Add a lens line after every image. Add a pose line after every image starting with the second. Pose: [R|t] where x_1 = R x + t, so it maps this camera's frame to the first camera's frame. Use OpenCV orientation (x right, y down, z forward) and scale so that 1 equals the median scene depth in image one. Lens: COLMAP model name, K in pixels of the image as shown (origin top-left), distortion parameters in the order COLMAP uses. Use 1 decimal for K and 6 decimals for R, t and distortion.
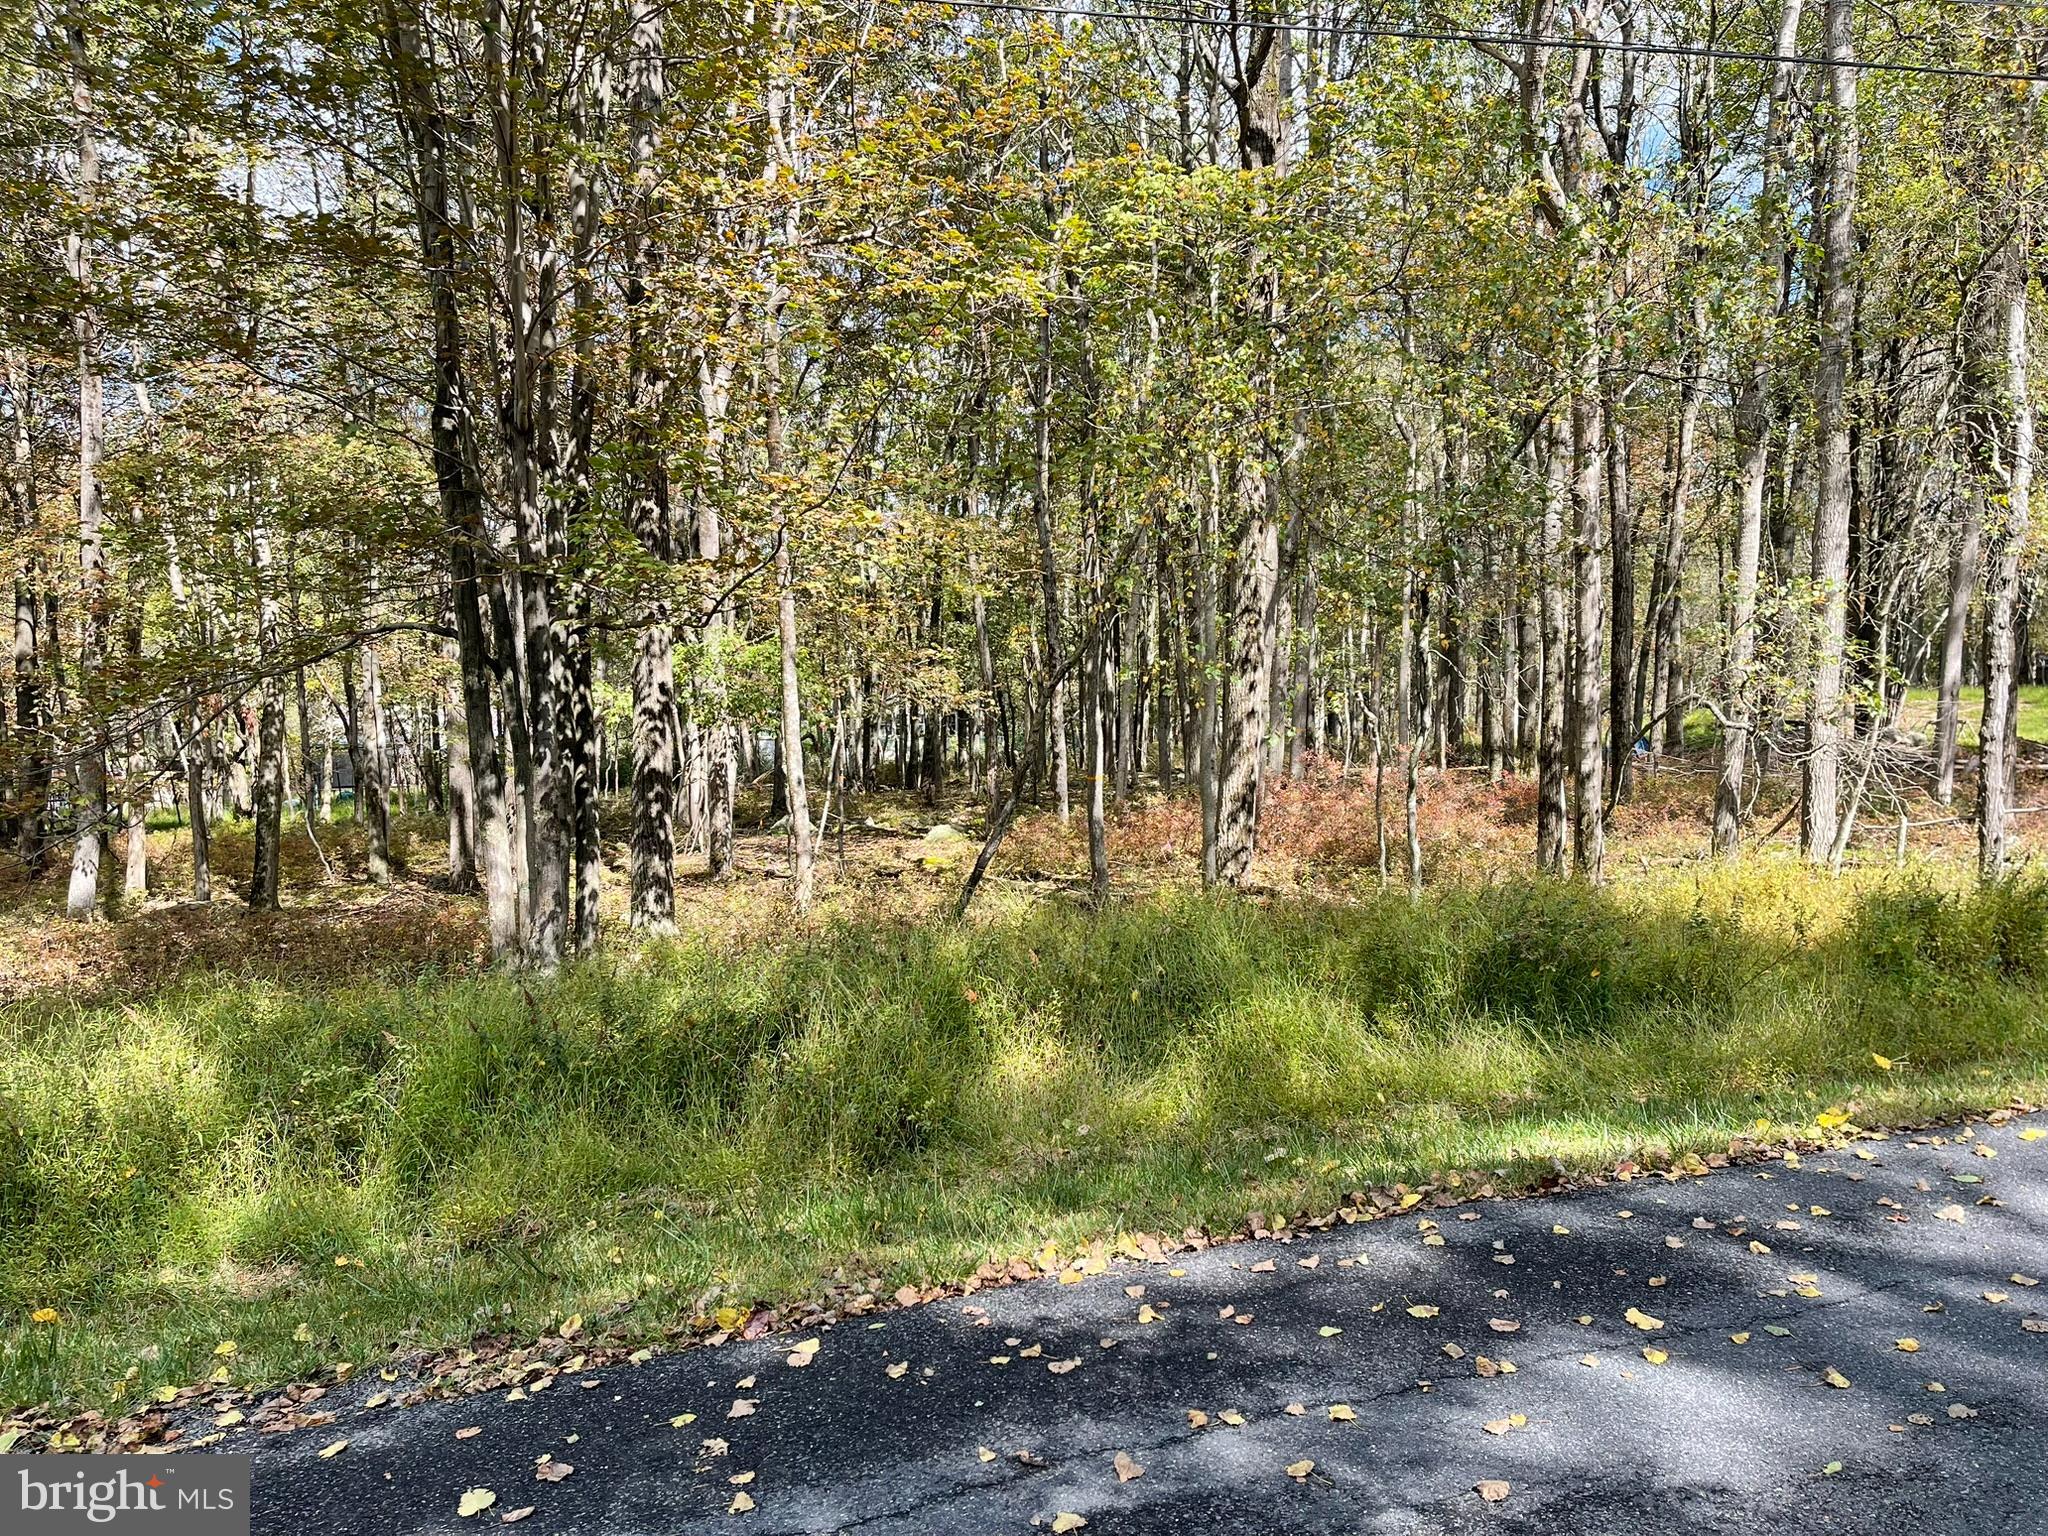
lens RADIAL K [[1532.6, 0, 1015.0], [0, 1532.6, 774.5], [0, 0, 1]] dist [0.070203, -0.084375]
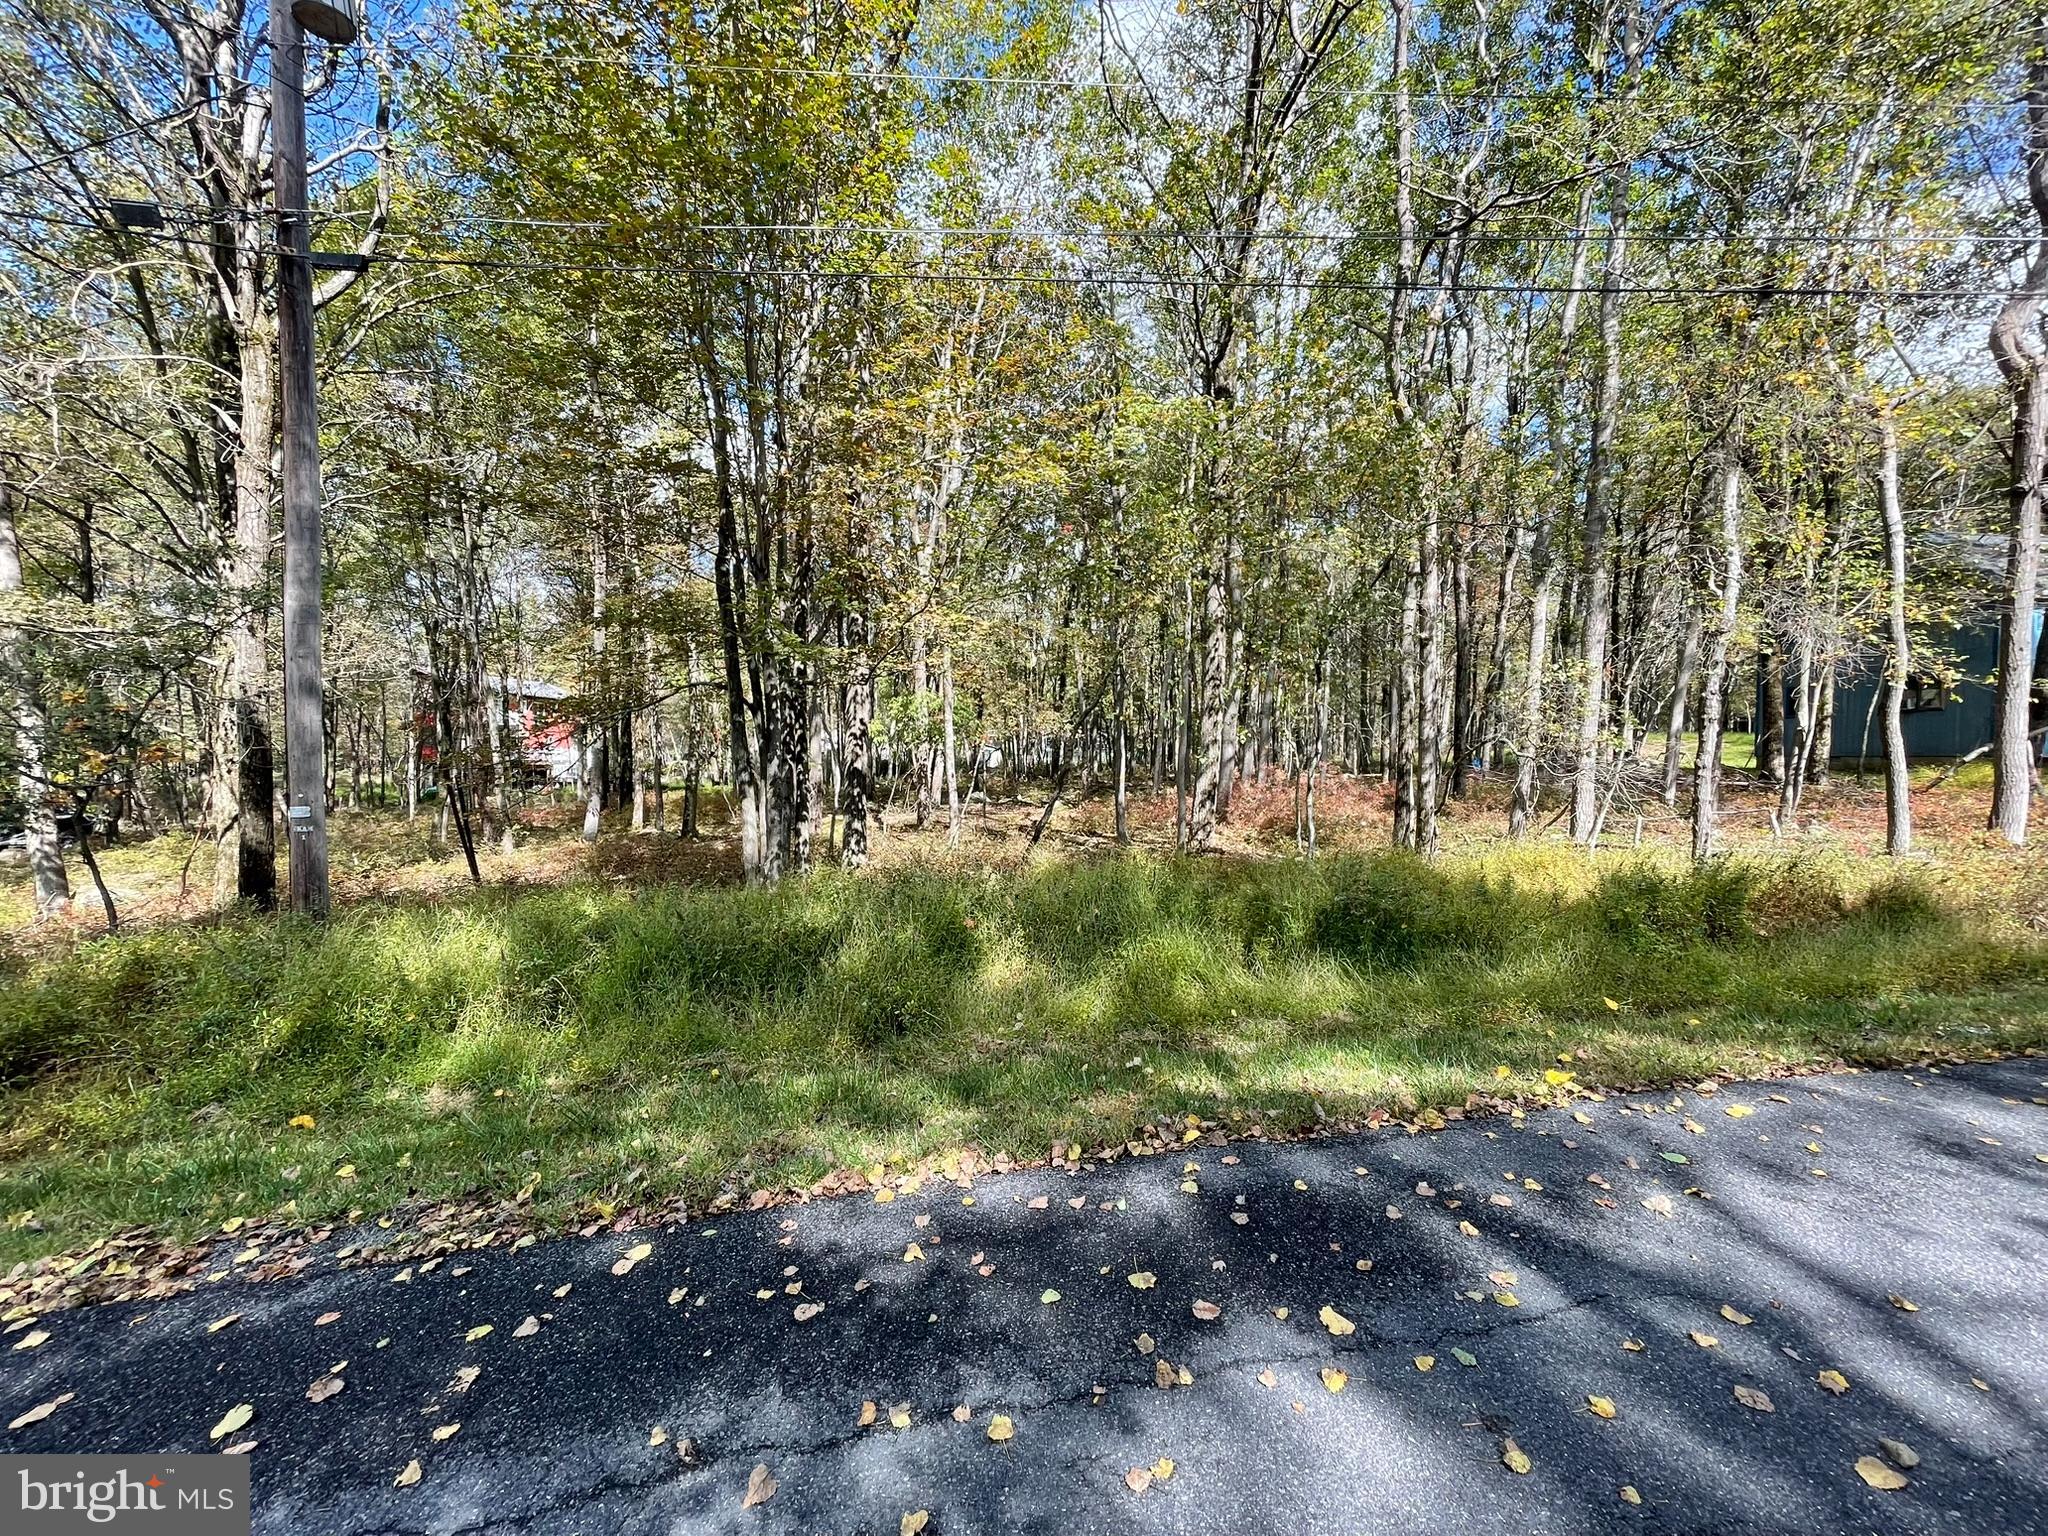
lens RADIAL K [[814.2, 0, 1011.3], [0, 814.2, 773.9], [0, 0, 1]] dist [-0.007161, 0.002568]
pose [[0.989396, 0.022416, -0.143500, 0.142495], [-0.021619, 0.999741, 0.007107, -0.014086], [0.143622, -0.003929, 0.989625, 0.232933]]
